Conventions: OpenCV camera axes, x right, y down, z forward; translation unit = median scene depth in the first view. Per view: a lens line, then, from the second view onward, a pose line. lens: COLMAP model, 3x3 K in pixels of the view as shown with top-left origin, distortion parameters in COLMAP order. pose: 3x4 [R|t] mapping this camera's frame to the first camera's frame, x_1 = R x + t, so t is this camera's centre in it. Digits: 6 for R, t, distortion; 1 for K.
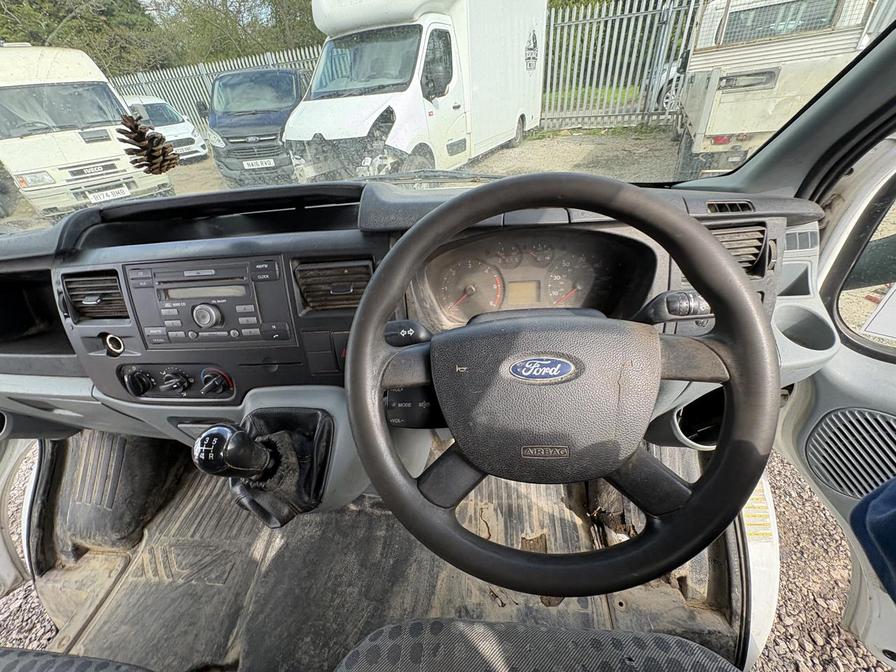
lens RADIAL K [[355.8, 0, 448.3], [0, 355.8, 339.0], [0, 0, 1]] dist [0.000016, -0.000130]
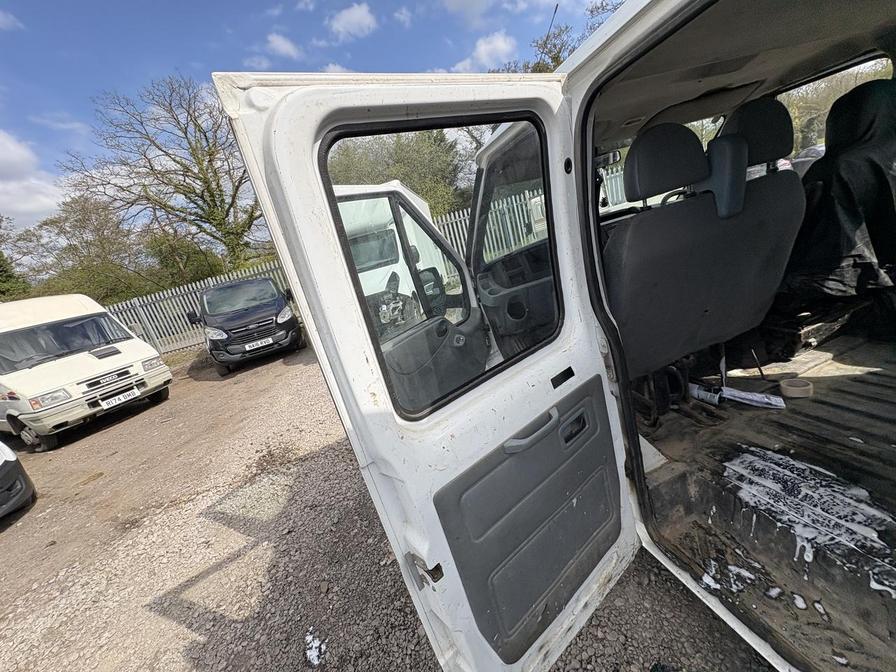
lens RADIAL K [[355.8, 0, 448.5], [0, 355.8, 338.6], [0, 0, 1]] dist [0.000016, -0.000130]
pose [[0.917817, -0.237125, 0.318409, -2.558606], [0.351292, 0.858714, -0.373102, 1.170192], [-0.184951, 0.454294, 0.871442, -1.125803]]
